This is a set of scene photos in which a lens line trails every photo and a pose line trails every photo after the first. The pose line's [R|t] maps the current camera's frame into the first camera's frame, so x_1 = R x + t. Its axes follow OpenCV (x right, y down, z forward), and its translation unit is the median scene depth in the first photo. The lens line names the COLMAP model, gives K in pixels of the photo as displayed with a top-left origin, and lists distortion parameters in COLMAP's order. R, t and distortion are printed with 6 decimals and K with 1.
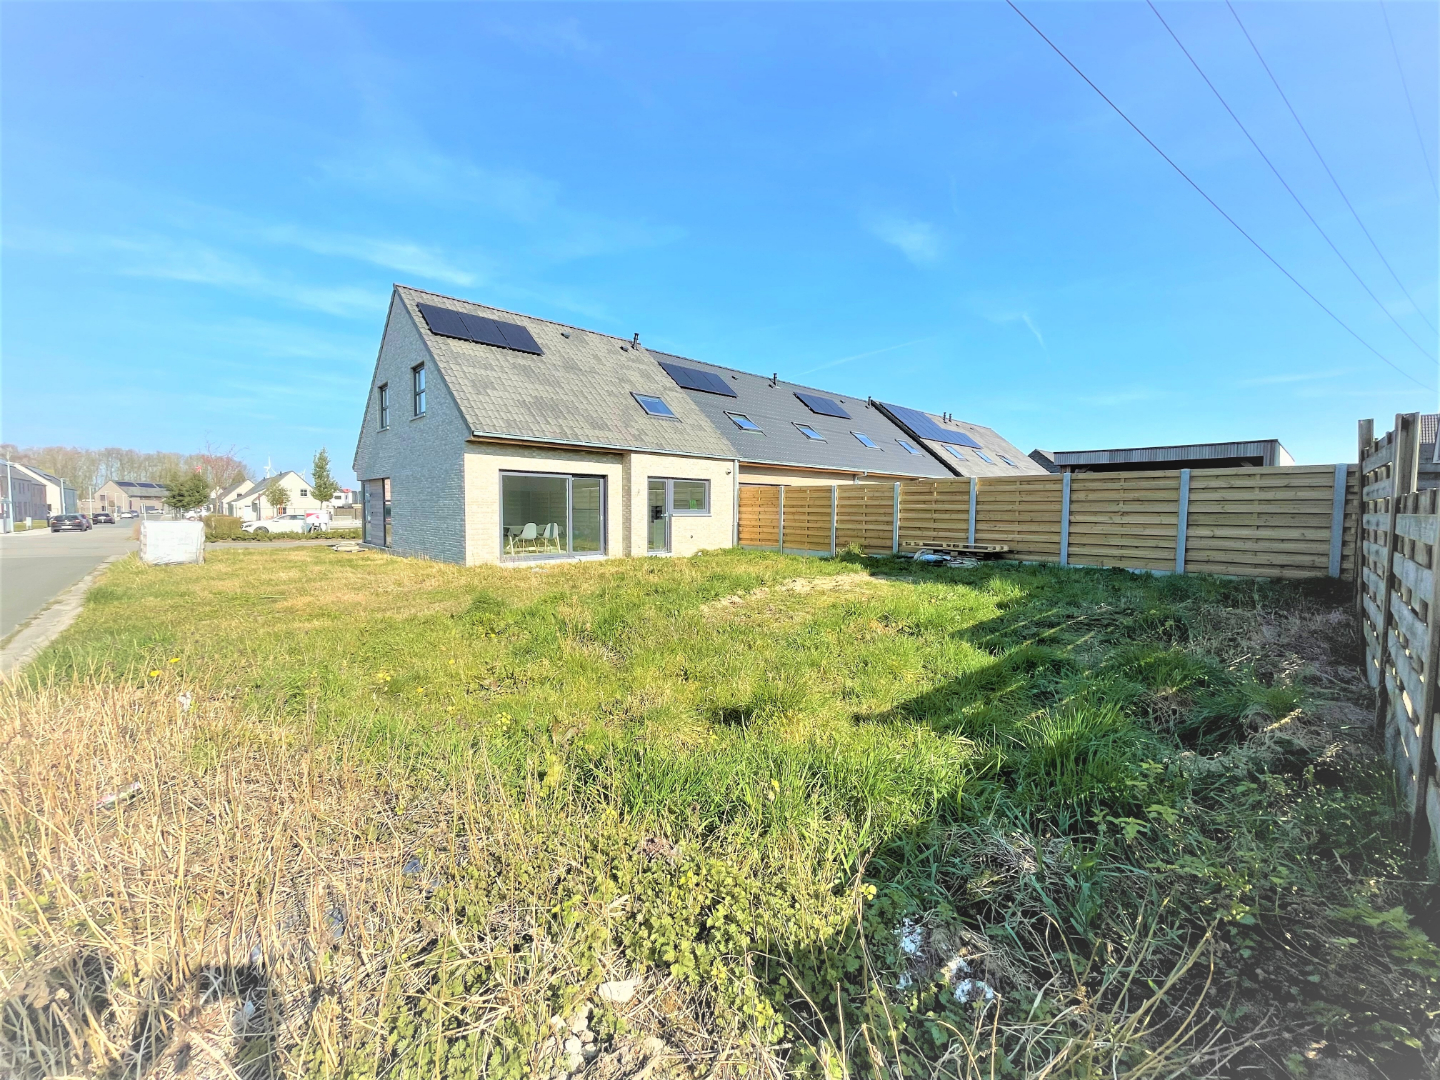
lens RADIAL K [[581.8, 0, 715.9], [0, 581.8, 540.4], [0, 0, 1]] dist [0.001814, 0.000152]
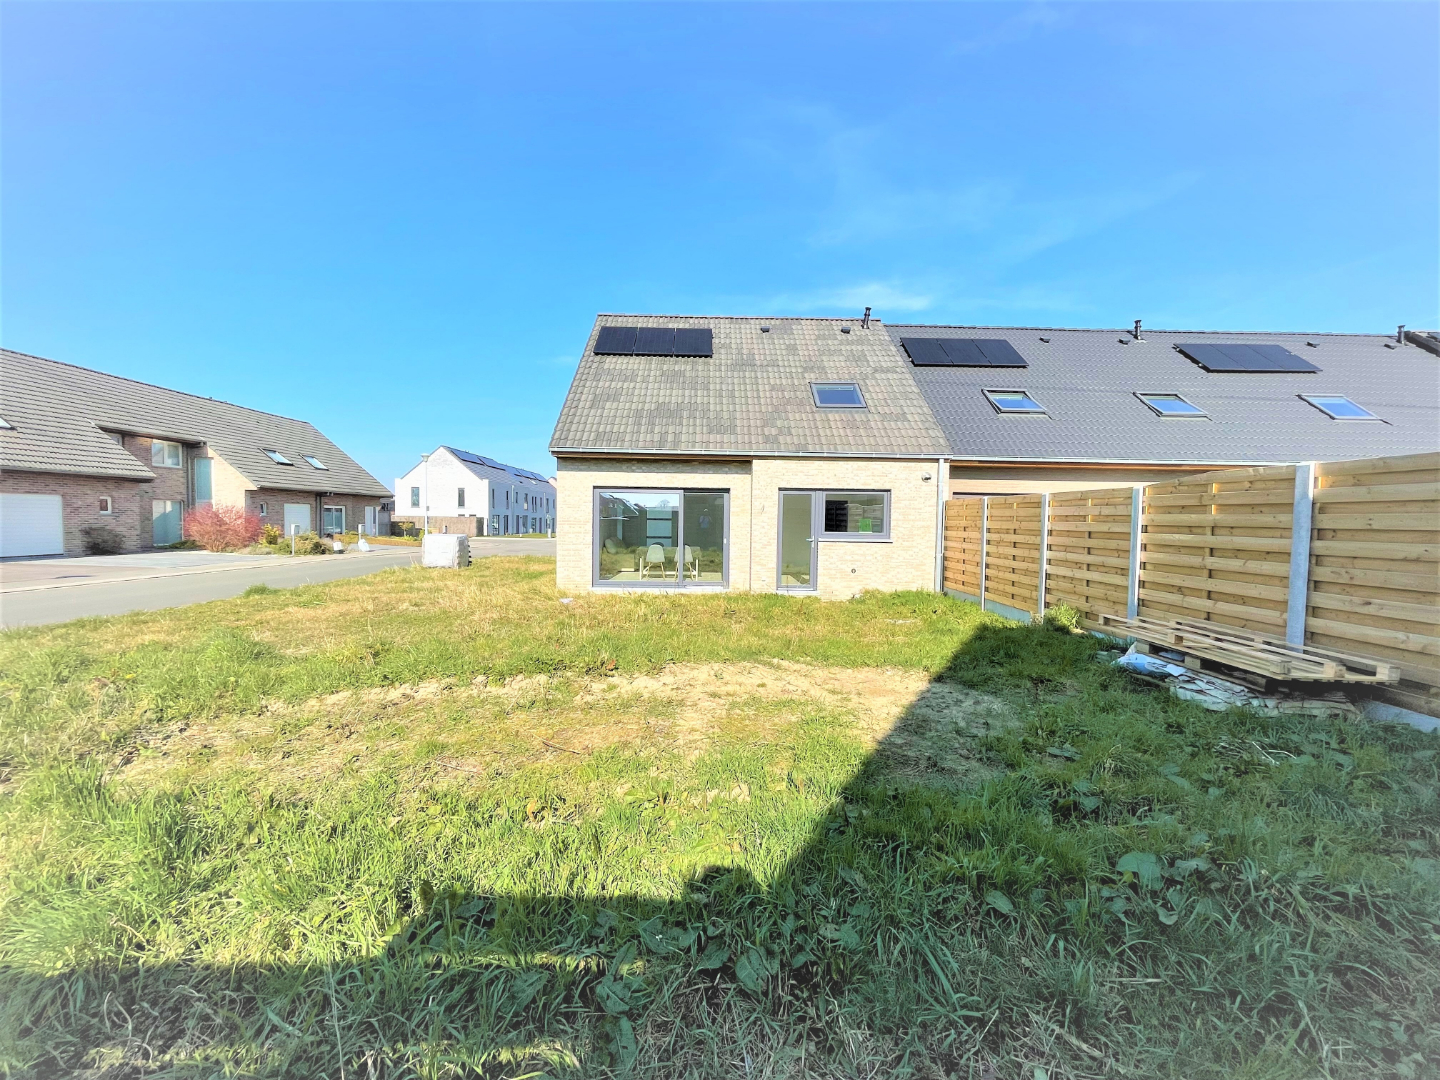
lens RADIAL K [[581.8, 0, 713.8], [0, 581.8, 539.5], [0, 0, 1]] dist [0.001814, 0.000152]
pose [[0.738224, 0.027997, -0.673974, 0.285942], [-0.047902, 0.998792, -0.010978, -0.026532], [0.672852, 0.040389, 0.738673, 0.328213]]
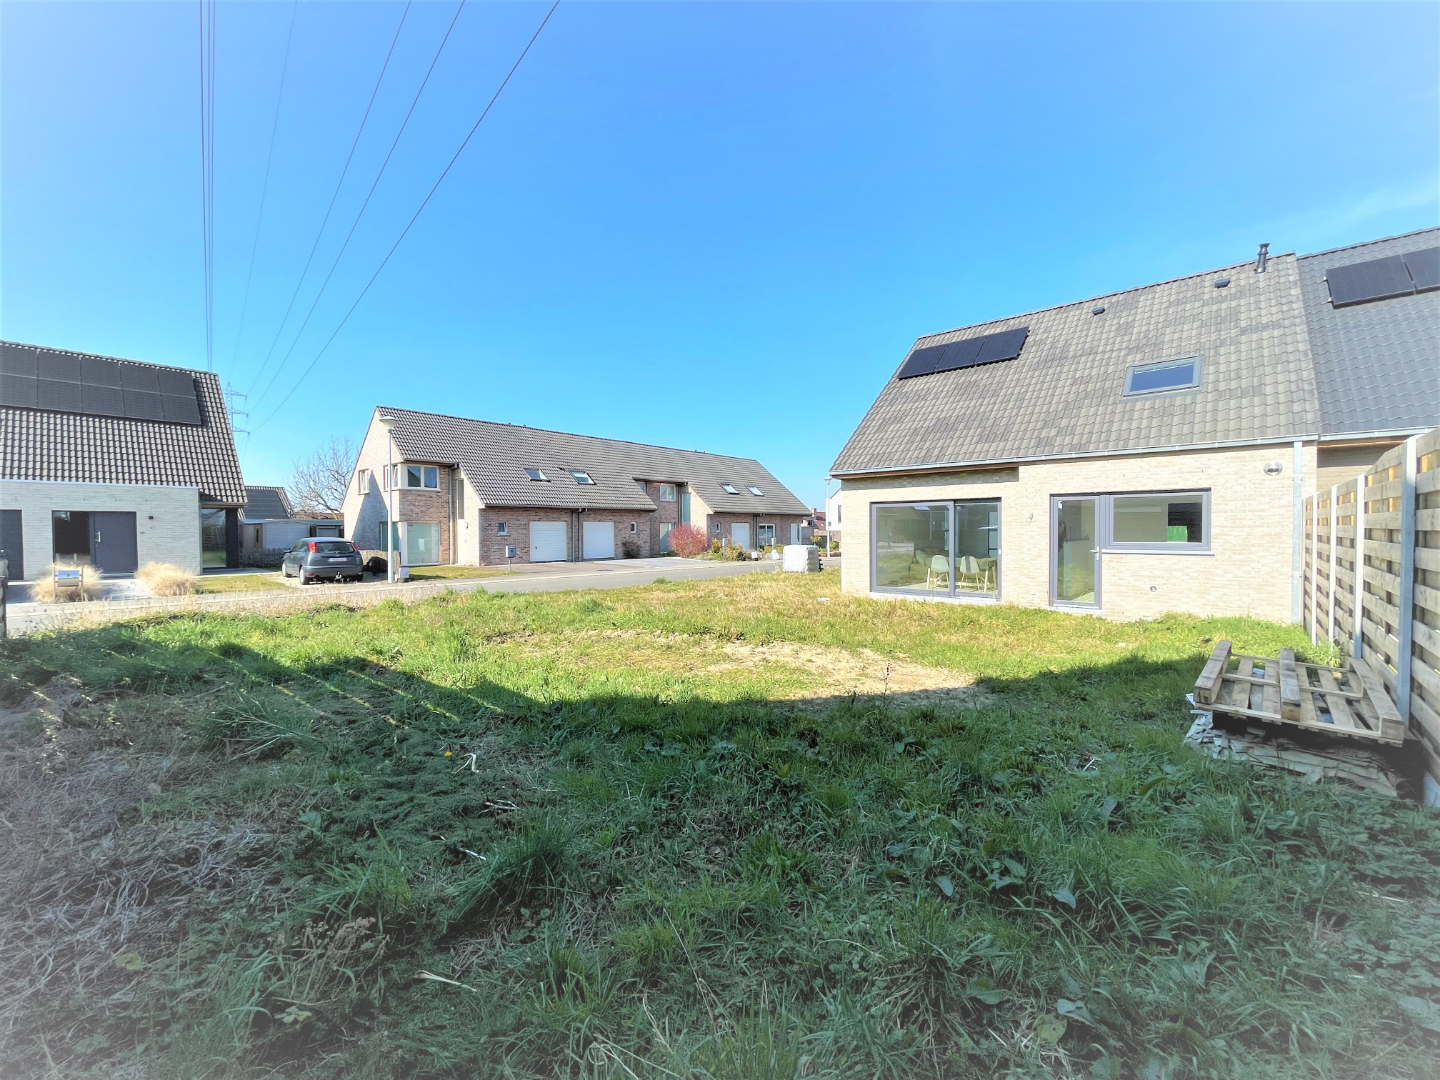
lens RADIAL K [[581.8, 0, 714.9], [0, 581.8, 539.2], [0, 0, 1]] dist [0.001814, 0.000152]
pose [[0.087338, 0.009294, -0.996135, 0.467376], [-0.051033, 0.998685, 0.004843, -0.033831], [0.994871, 0.050413, 0.087697, 0.461996]]
